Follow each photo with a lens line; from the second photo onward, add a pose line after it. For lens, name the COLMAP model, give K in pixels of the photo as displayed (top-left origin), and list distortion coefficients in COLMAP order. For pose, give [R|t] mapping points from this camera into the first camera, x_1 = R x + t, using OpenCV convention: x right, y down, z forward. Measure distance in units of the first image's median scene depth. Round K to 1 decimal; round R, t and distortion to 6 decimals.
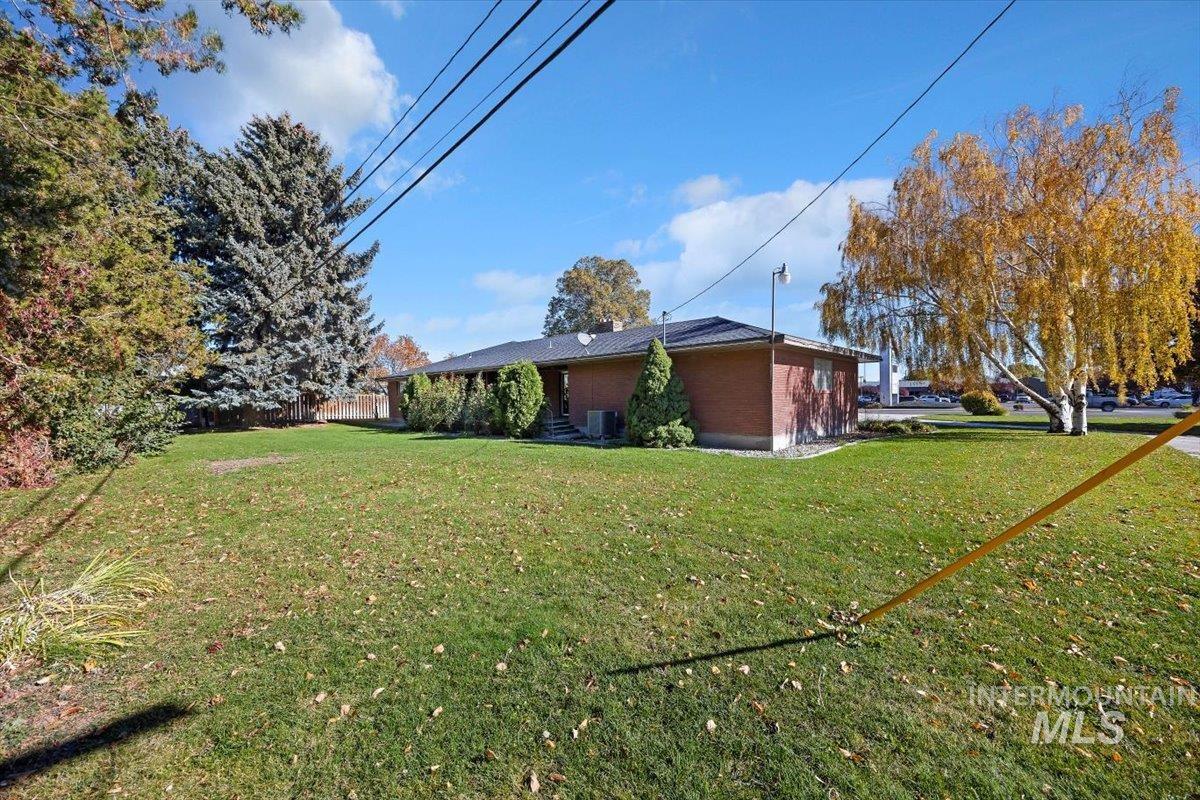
lens RADIAL K [[460.5, 0, 599.5], [0, 460.5, 401.7], [0, 0, 1]] dist [-0.002348, -0.000228]
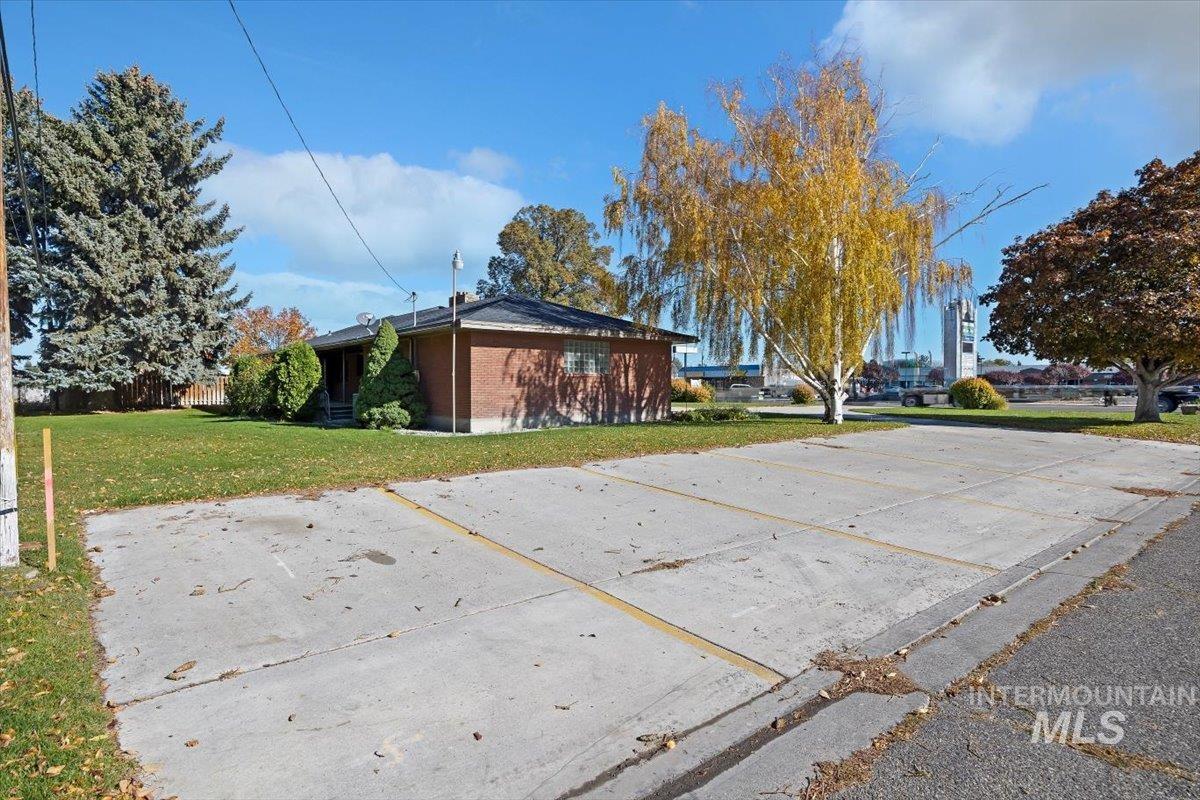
lens RADIAL K [[638.3, 0, 600.0], [0, 638.3, 400.0], [0, 0, 1]] dist [-0.009060, -0.000950]
pose [[0.995758, 0.009898, -0.091474, 0.412072], [-0.008529, 0.999846, 0.015338, 0.005339], [0.091612, -0.014493, 0.995689, -0.195134]]
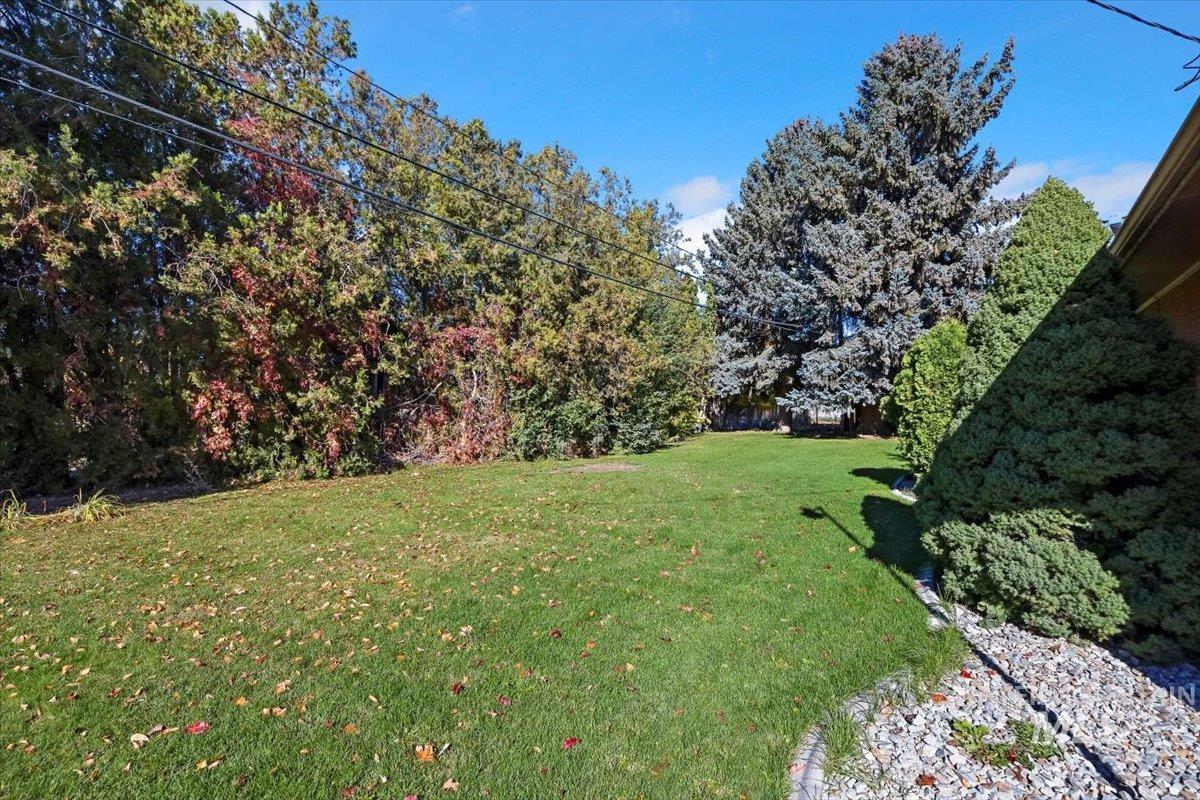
lens RADIAL K [[572.0, 0, 600.0], [0, 572.0, 400.0], [0, 0, 1]] dist [-0.003318, -0.000661]
pose [[0.159082, 0.002328, -0.987263, 0.229000], [-0.004092, 0.999990, 0.001699, -0.008624], [0.987257, 0.003769, 0.159090, 0.405392]]
